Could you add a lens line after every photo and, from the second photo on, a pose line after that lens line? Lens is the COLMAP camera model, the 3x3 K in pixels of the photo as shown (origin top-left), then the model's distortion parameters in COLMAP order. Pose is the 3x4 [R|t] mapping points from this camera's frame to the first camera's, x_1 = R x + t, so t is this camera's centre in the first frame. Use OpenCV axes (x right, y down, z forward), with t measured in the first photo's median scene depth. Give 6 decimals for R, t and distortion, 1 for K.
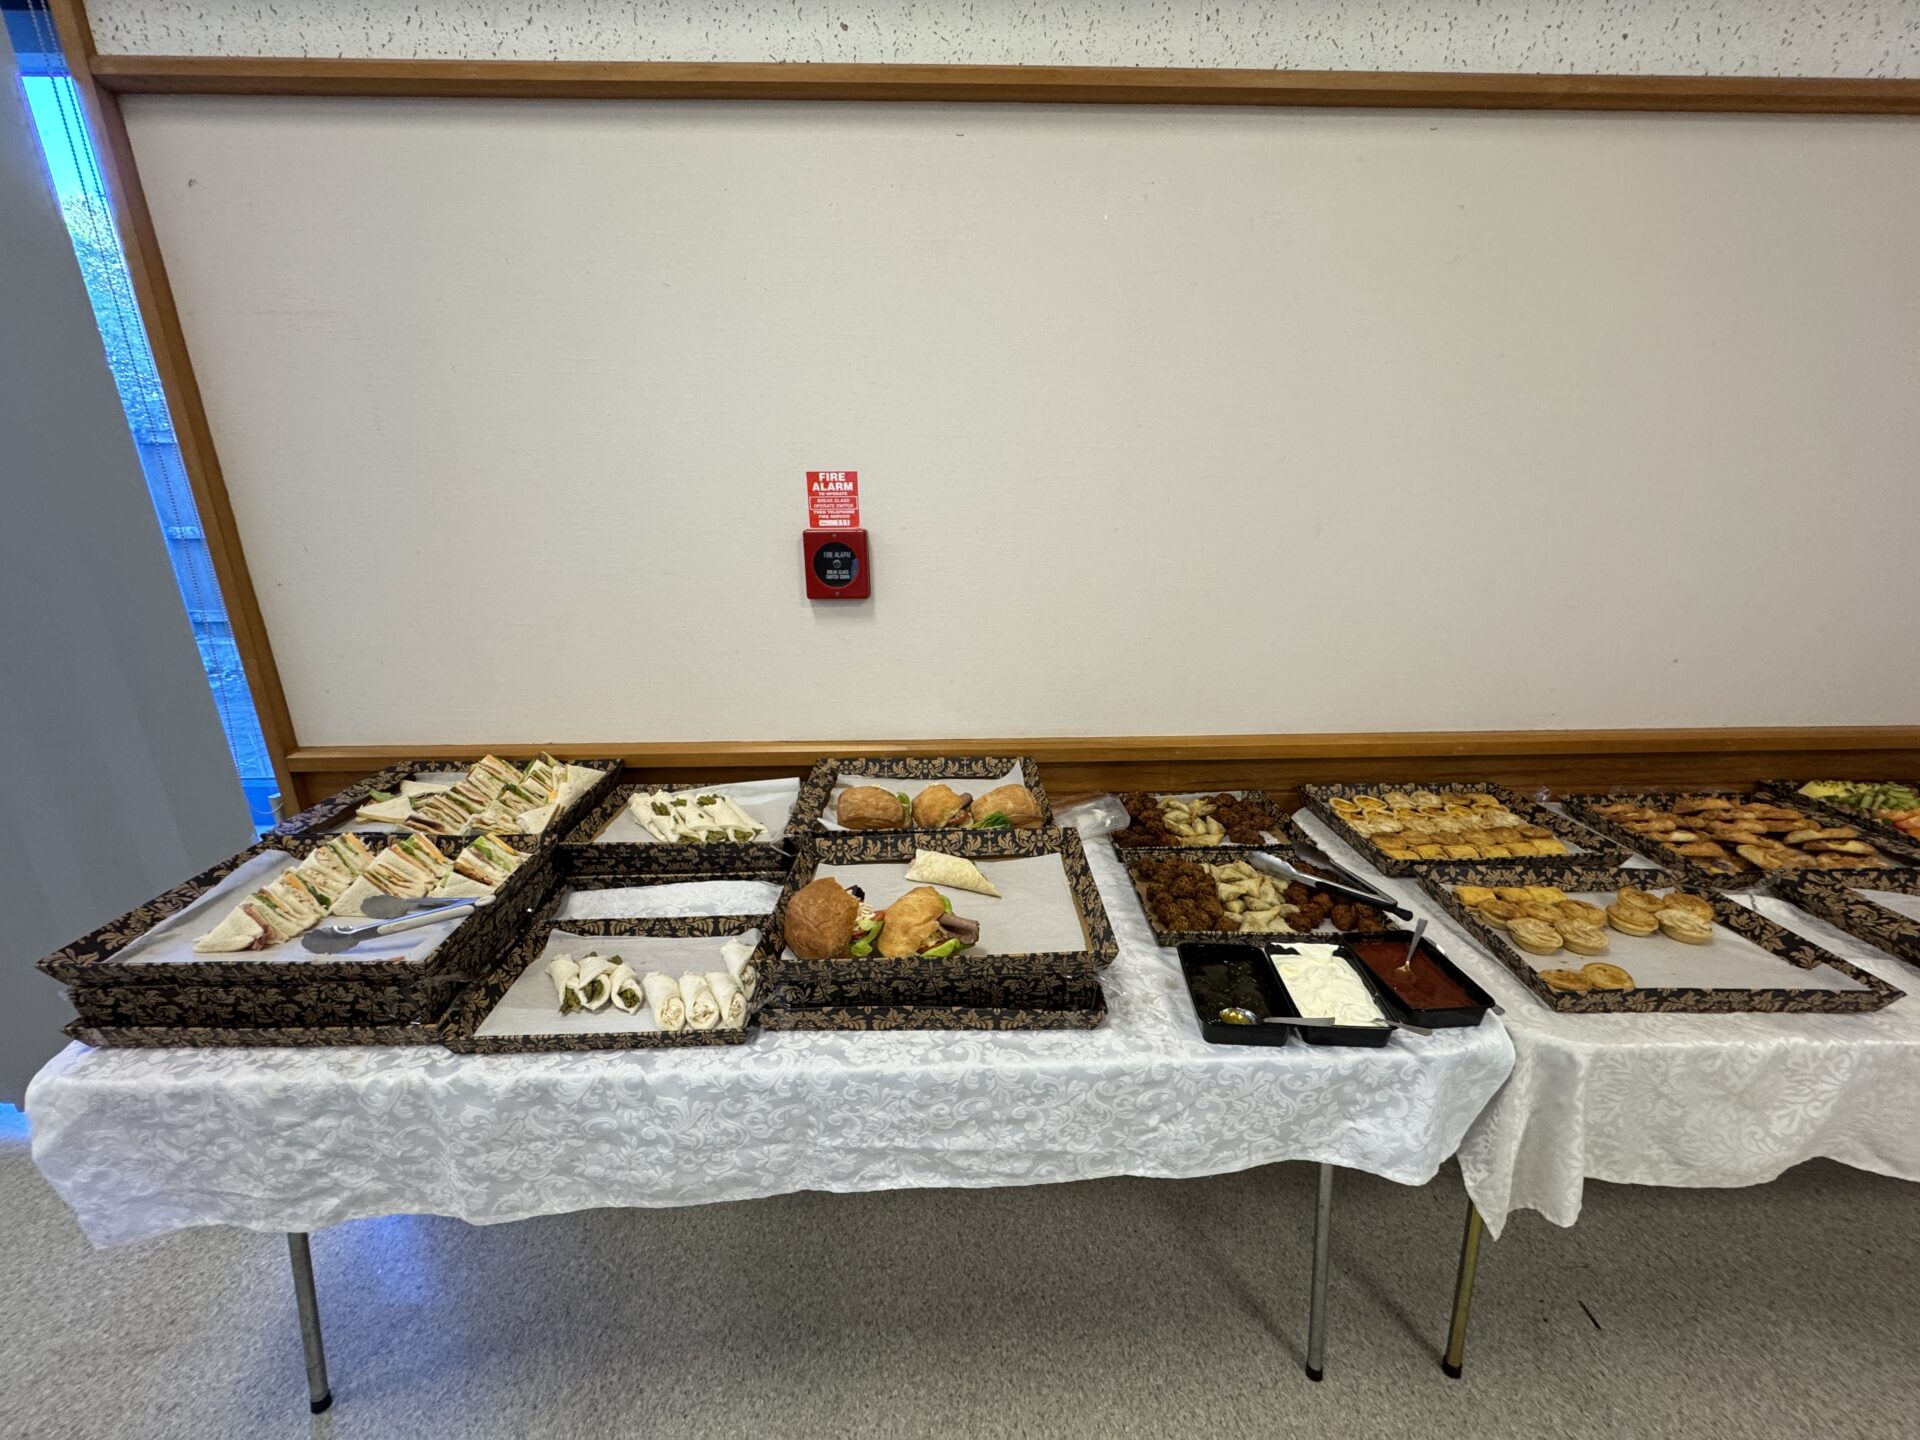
lens RADIAL K [[762.6, 0, 960.0], [0, 762.6, 720.0], [0, 0, 1]] dist [-0.004095, 0.000122]
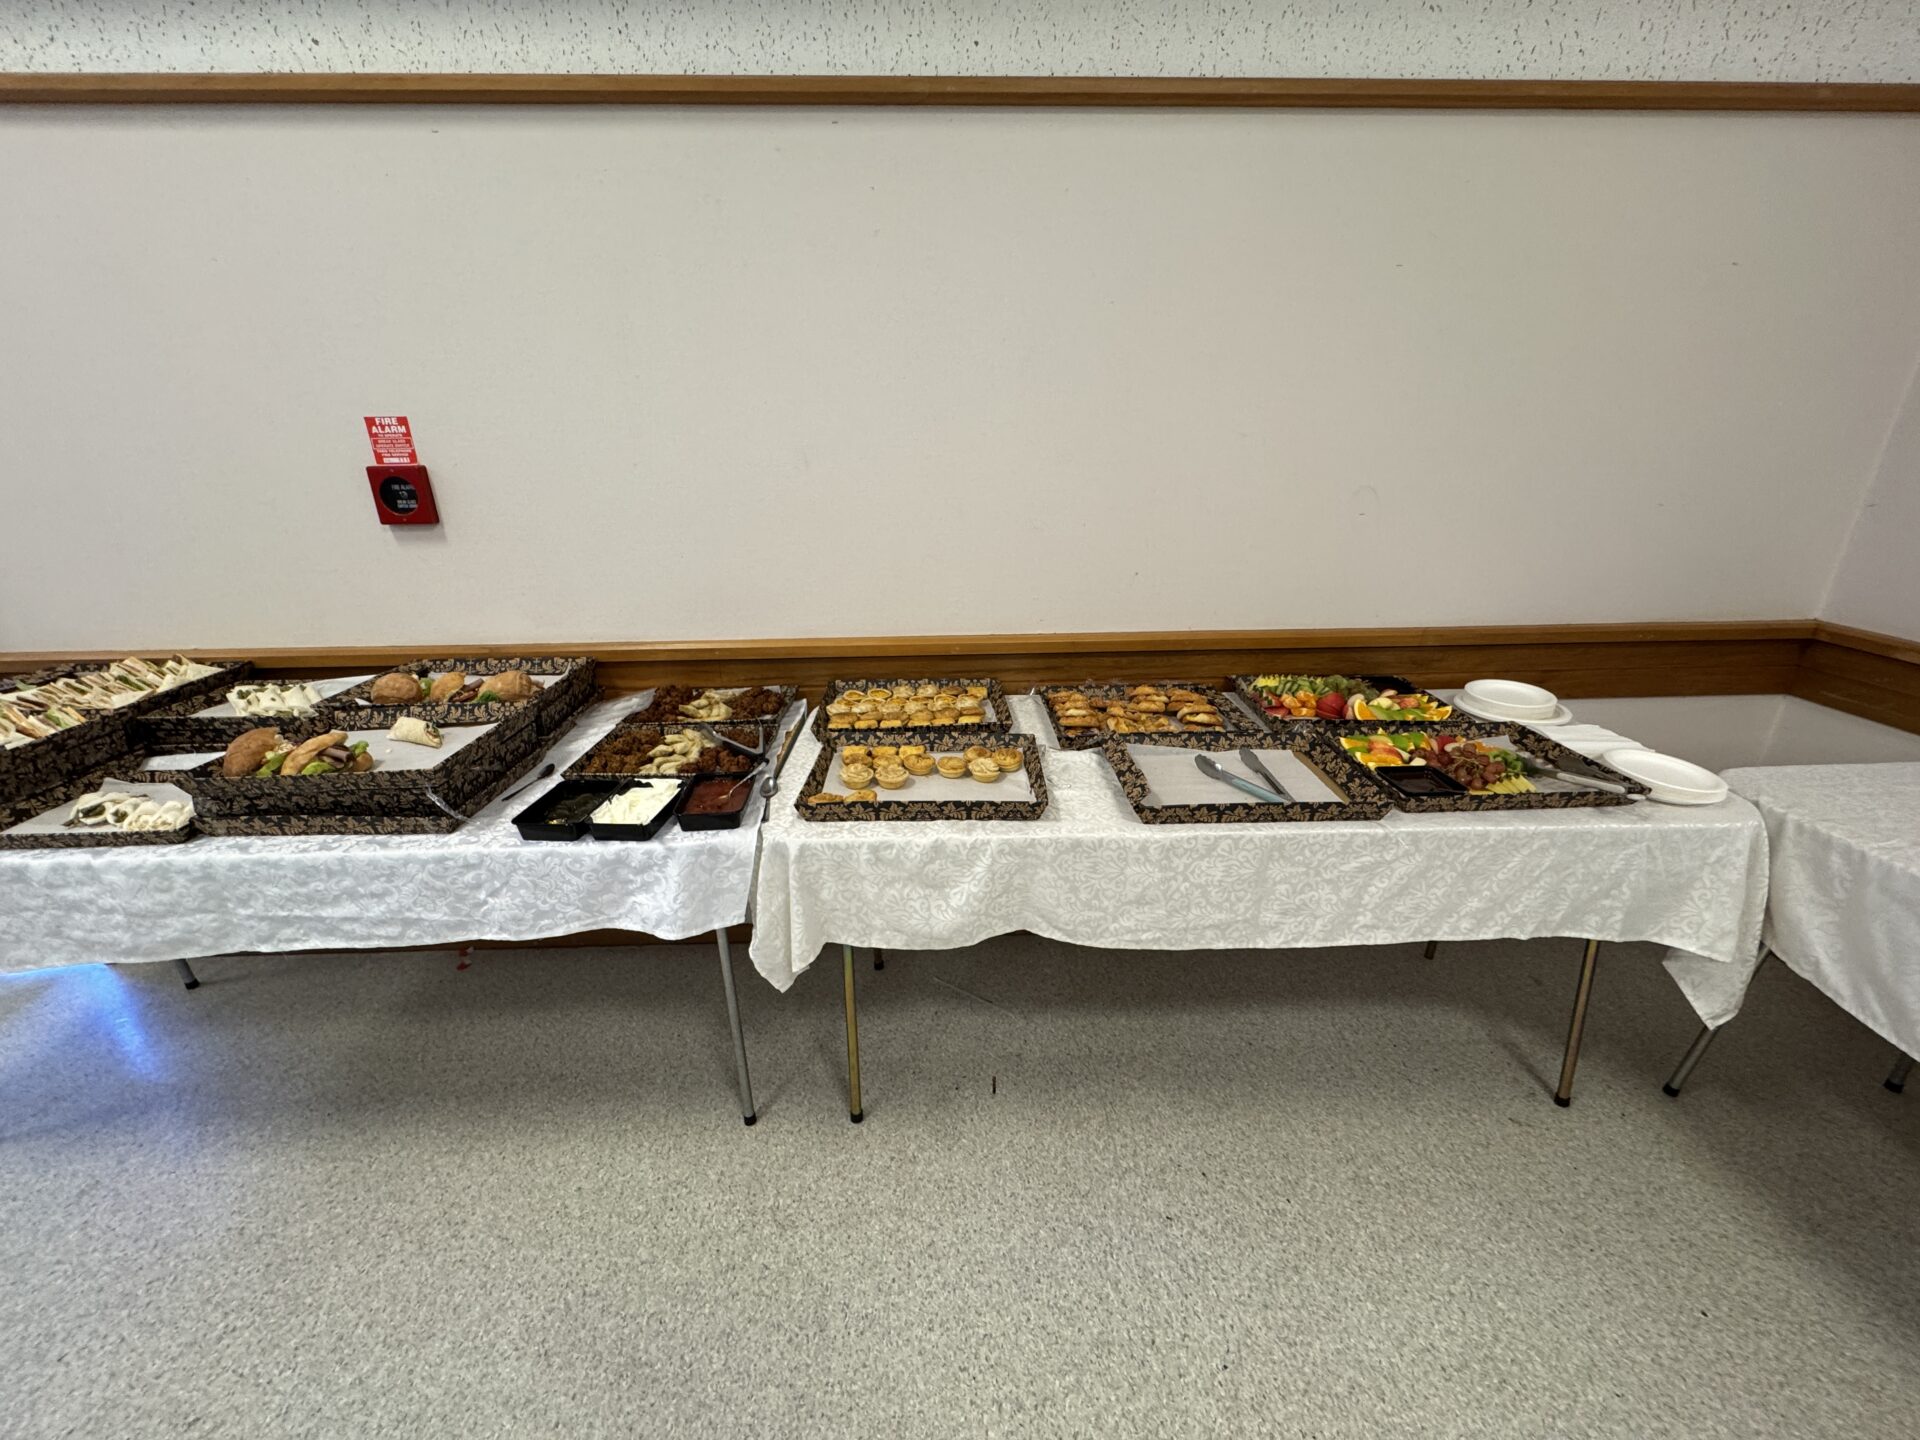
lens RADIAL K [[762.6, 0, 960.0], [0, 762.6, 720.0], [0, 0, 1]] dist [-0.004095, 0.000122]
pose [[0.999954, -0.007250, 0.006355, 1.089814], [0.006870, 0.998300, 0.057886, 0.134188], [-0.006764, -0.057839, 0.998303, -0.351693]]
